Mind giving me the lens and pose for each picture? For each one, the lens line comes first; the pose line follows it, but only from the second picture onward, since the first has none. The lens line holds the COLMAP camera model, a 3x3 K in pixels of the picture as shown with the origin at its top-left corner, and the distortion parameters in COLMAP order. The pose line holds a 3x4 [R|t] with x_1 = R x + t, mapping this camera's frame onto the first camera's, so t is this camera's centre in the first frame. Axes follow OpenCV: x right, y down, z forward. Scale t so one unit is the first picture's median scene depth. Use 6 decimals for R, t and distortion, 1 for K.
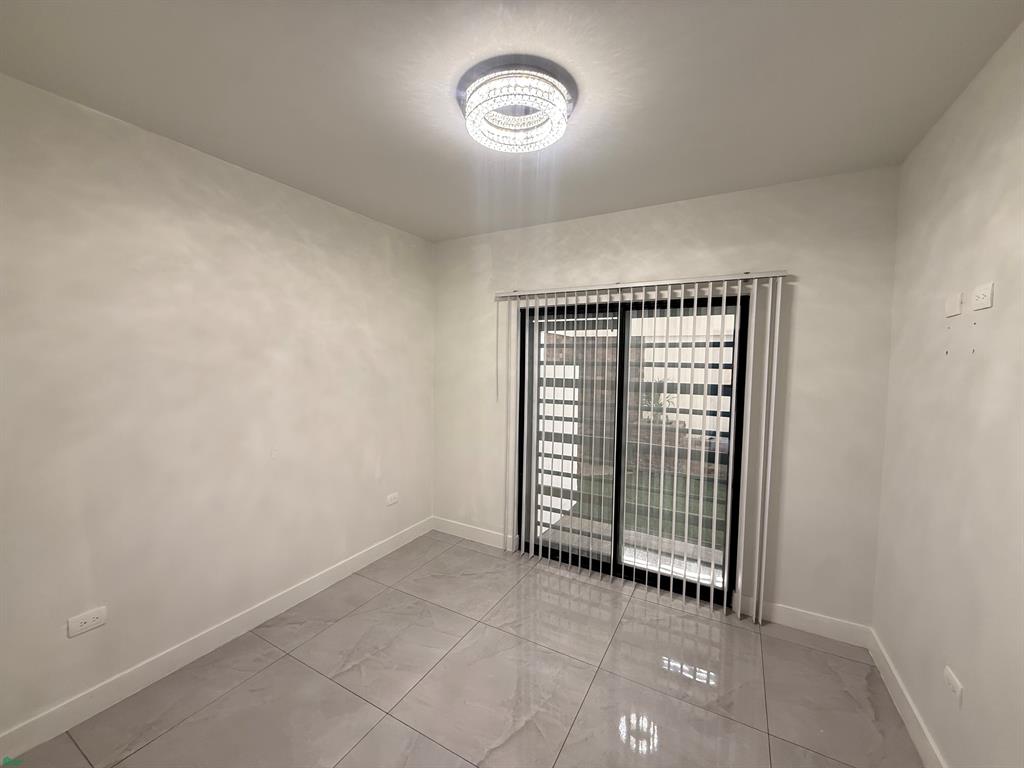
lens RADIAL K [[410.5, 0, 511.4], [0, 410.5, 387.5], [0, 0, 1]] dist [-0.000028, 0.000631]
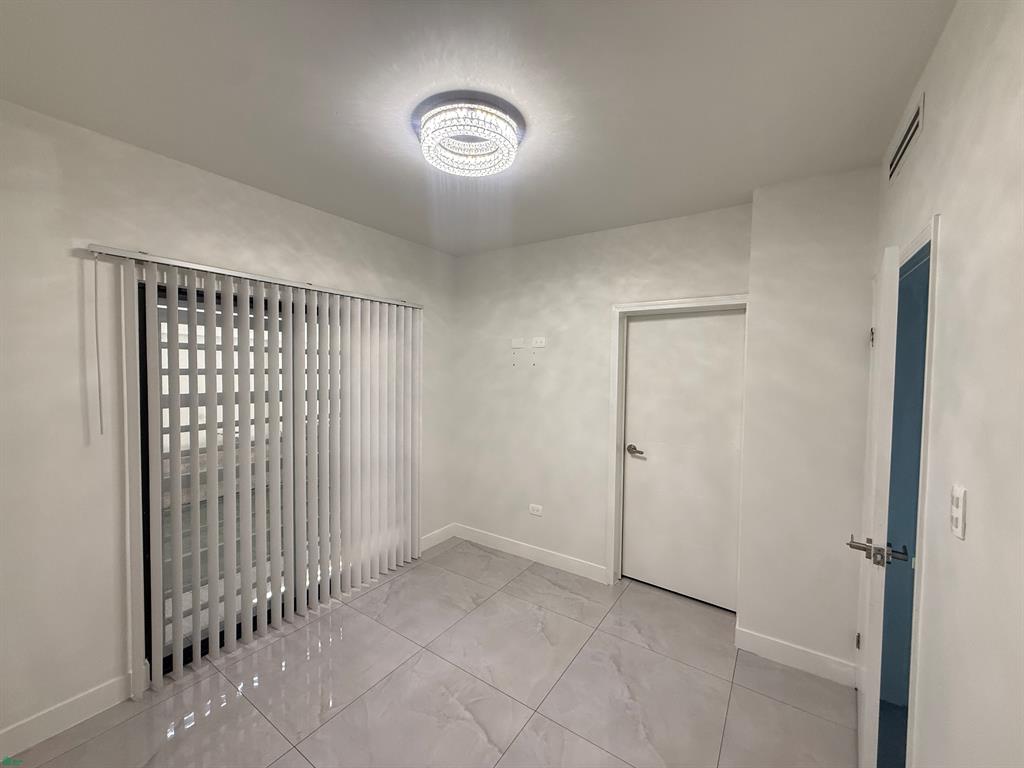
lens RADIAL K [[410.5, 0, 509.1], [0, 410.5, 385.1], [0, 0, 1]] dist [-0.000028, 0.000631]
pose [[0.077060, -0.053842, 0.995572, -0.561699], [0.053385, 0.997331, 0.049805, -0.044836], [-0.995596, 0.049311, 0.079729, 0.437311]]
